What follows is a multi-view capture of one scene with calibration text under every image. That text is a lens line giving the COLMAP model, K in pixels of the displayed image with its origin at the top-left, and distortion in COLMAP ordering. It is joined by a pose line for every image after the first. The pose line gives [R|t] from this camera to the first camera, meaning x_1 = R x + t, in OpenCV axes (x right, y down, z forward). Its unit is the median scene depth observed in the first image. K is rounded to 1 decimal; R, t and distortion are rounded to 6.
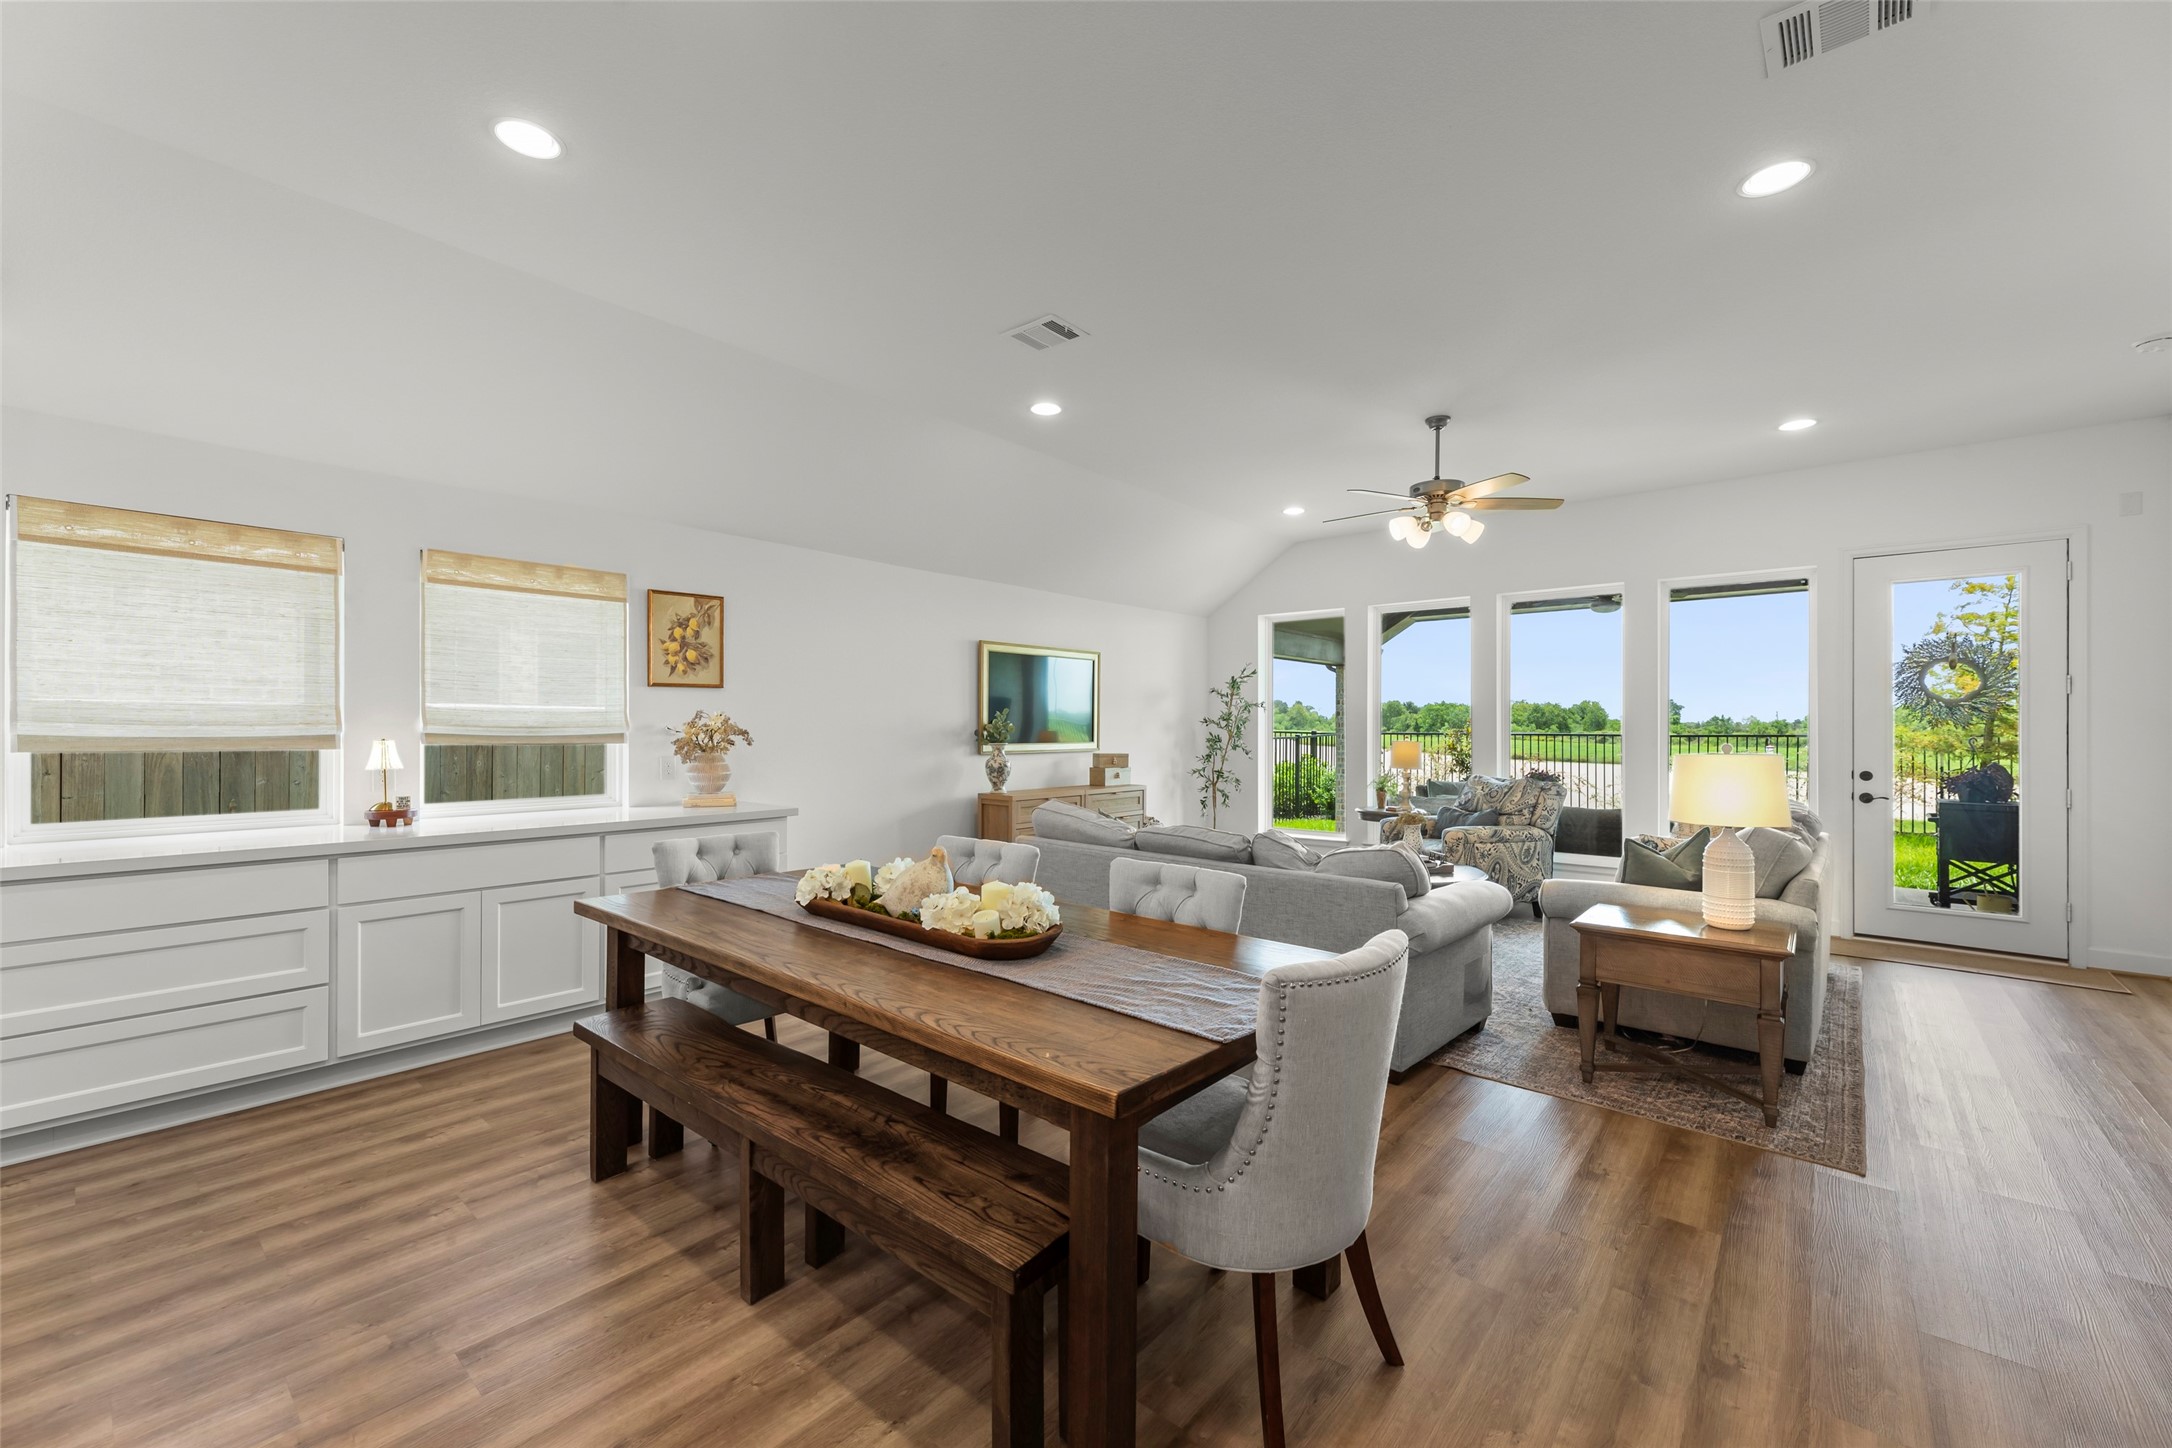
lens RADIAL K [[871.7, 0, 1077.6], [0, 871.7, 724.1], [0, 0, 1]] dist [0.002061, 0.000021]
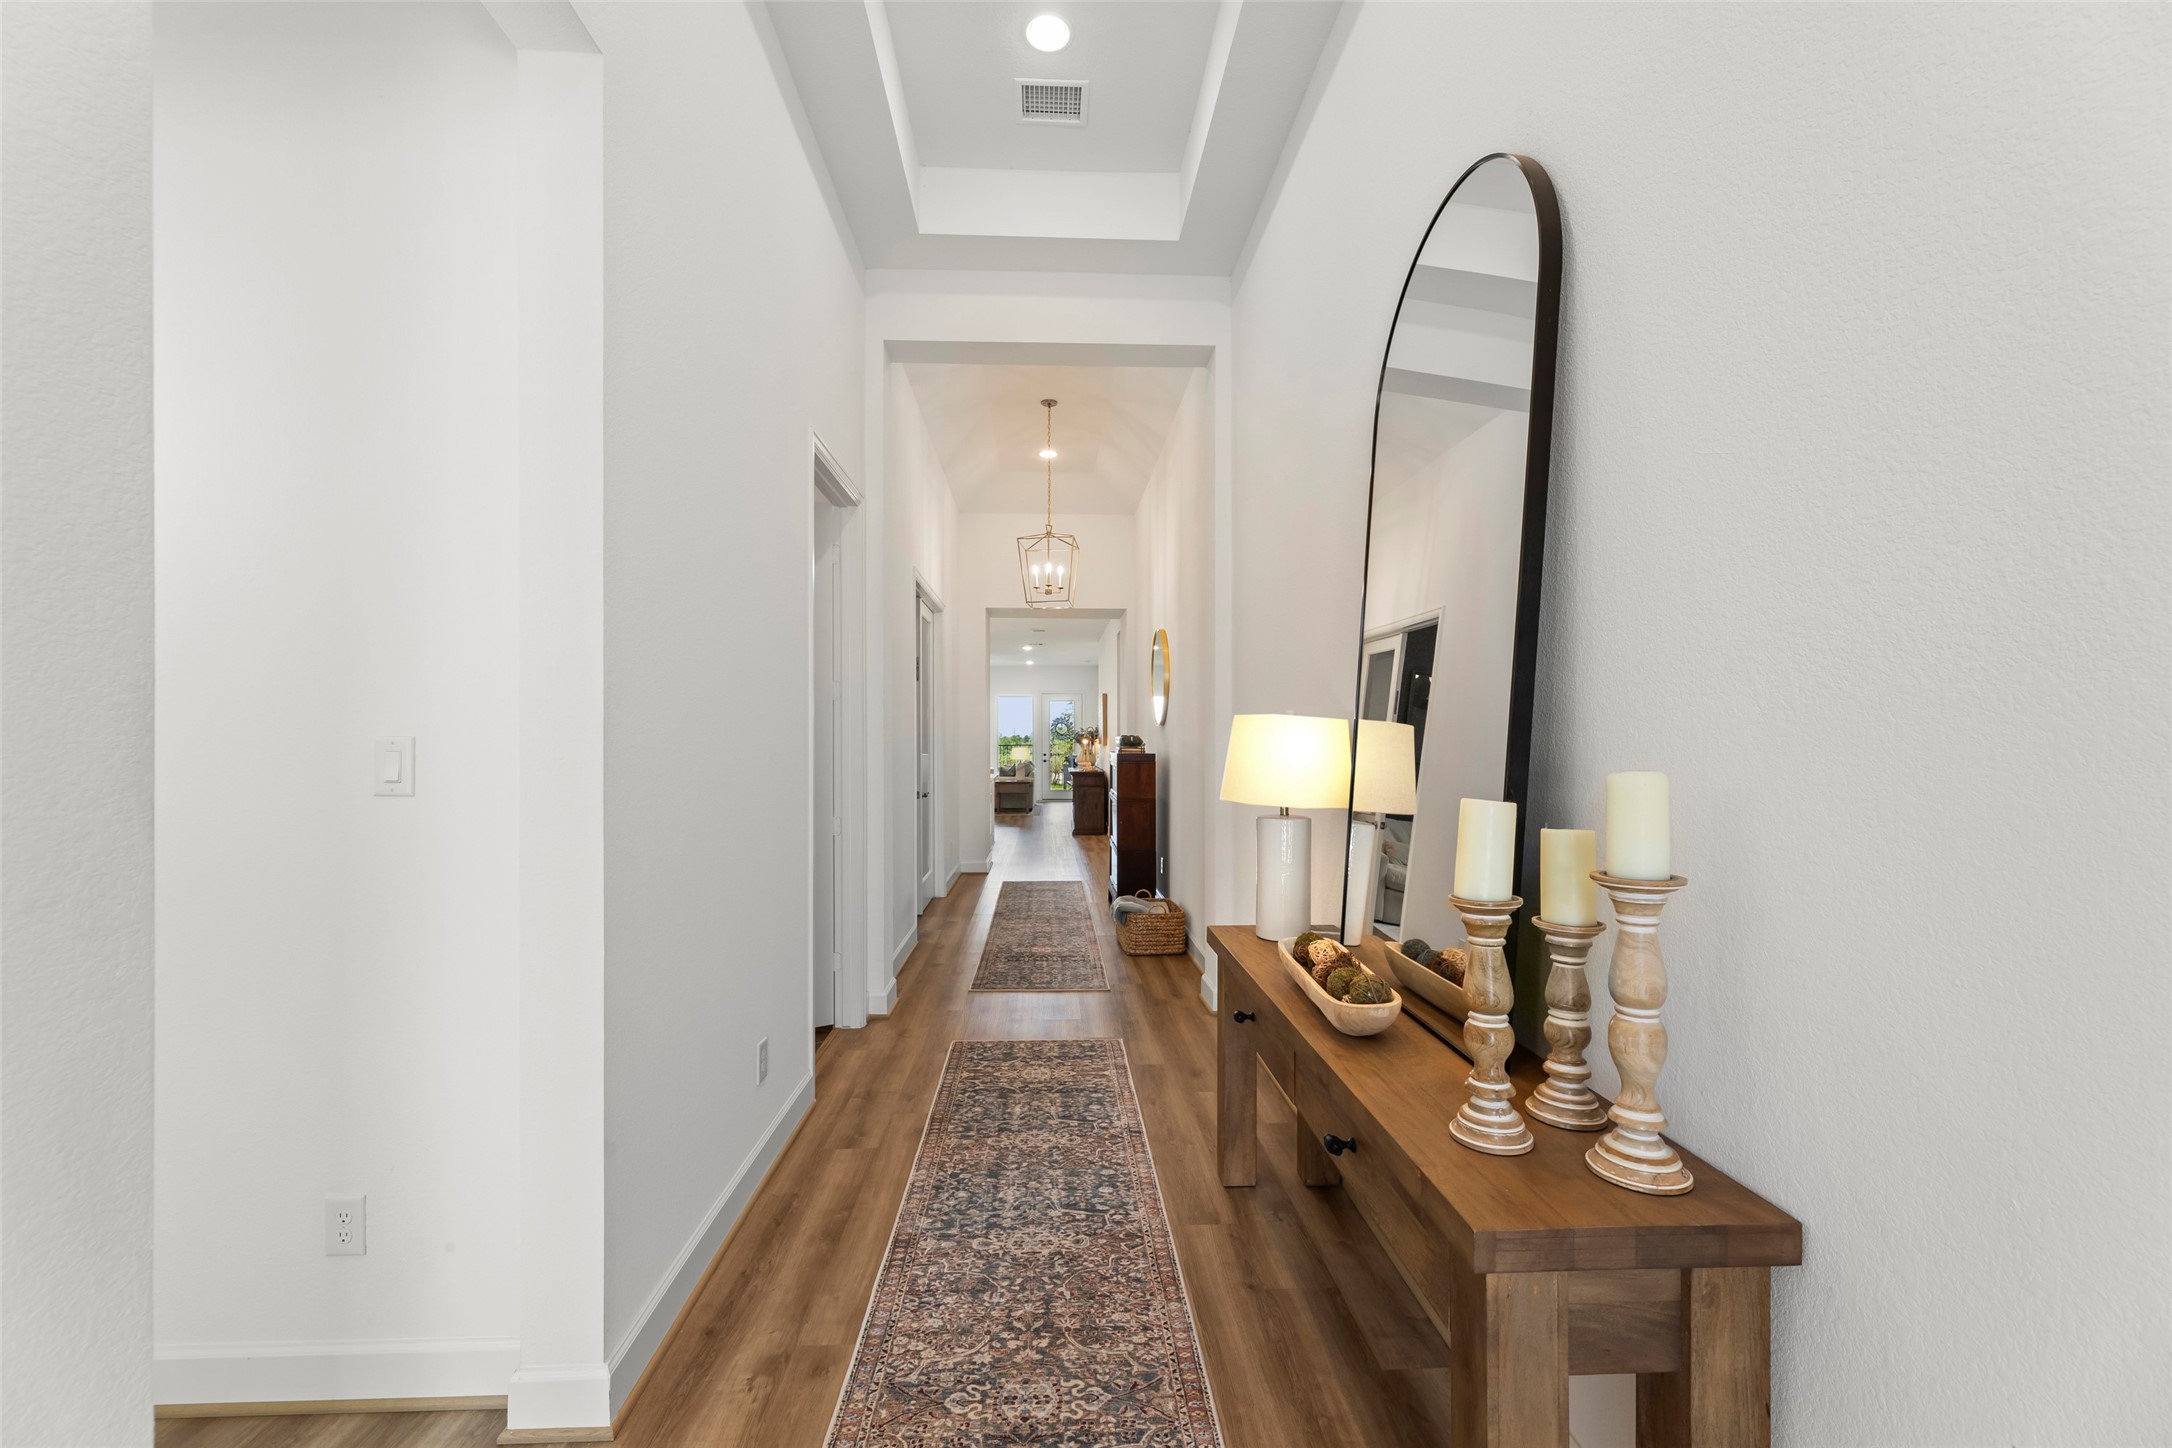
lens RADIAL K [[871.7, 0, 1077.6], [0, 871.7, 724.1], [0, 0, 1]] dist [0.002061, 0.000021]
pose [[0.731724, 0.008667, 0.681545, -1.359429], [0.001929, 0.999889, -0.014787, -0.011294], [-0.681598, 0.012135, 0.731626, -1.615440]]
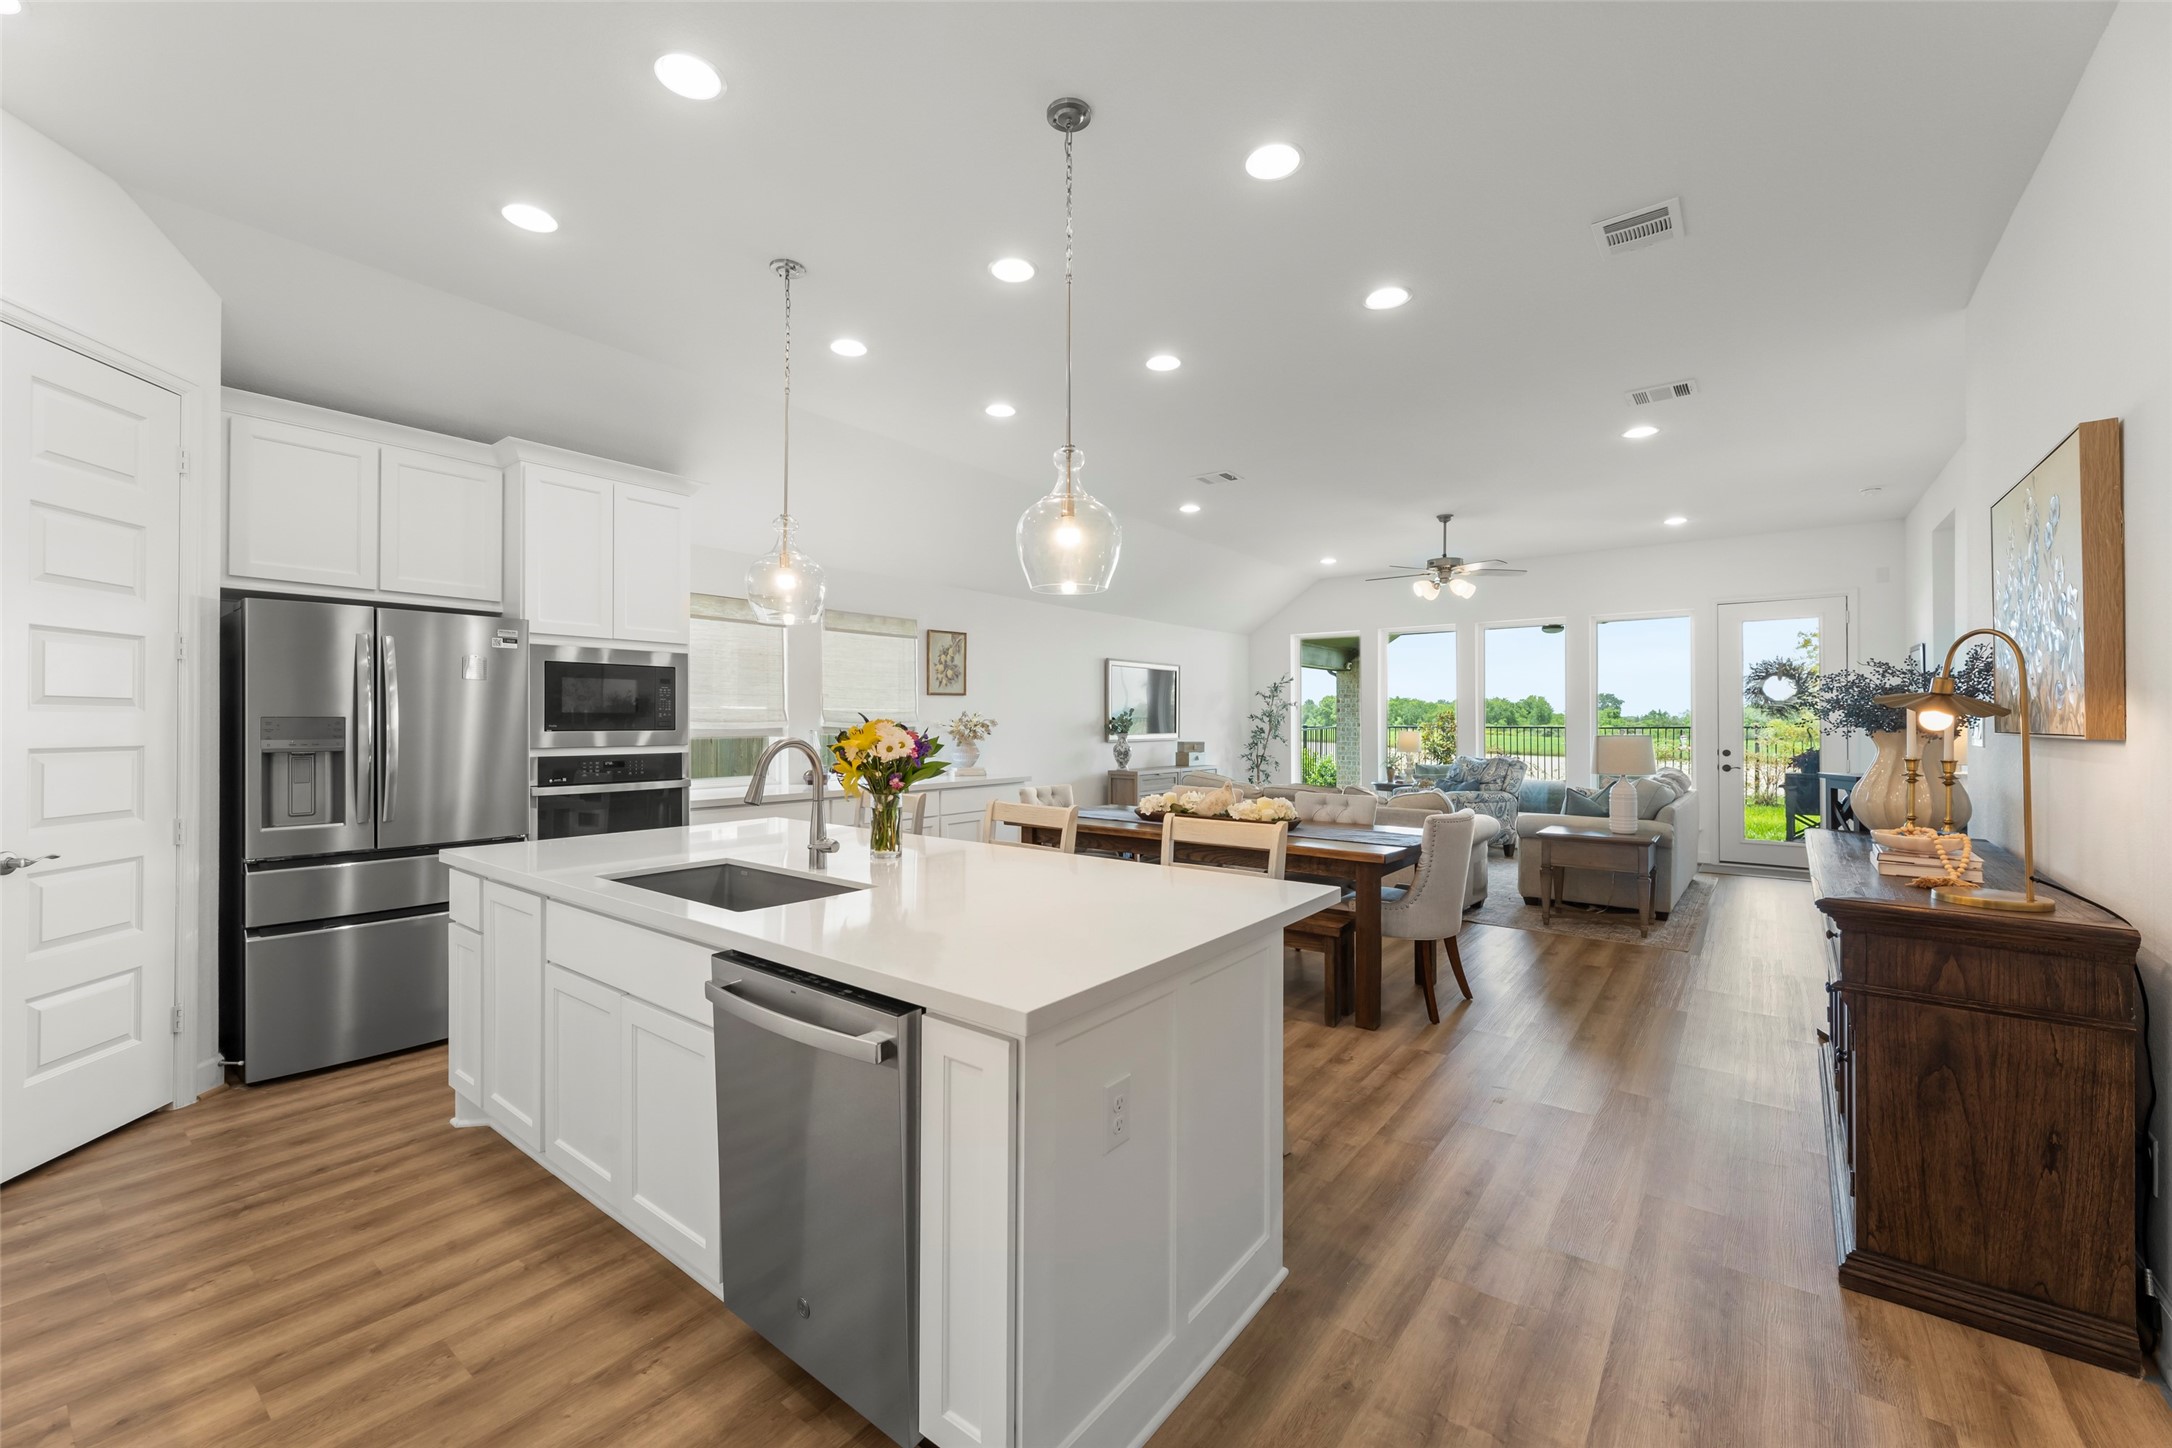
lens RADIAL K [[869.4, 0, 1080.9], [0, 869.4, 716.6], [0, 0, 1]] dist [-0.000871, -0.000199]
pose [[0.998798, -0.002912, 0.048933, -0.226871], [0.003085, 0.999989, -0.003450, -0.000318], [-0.048923, 0.003597, 0.998796, -0.366273]]
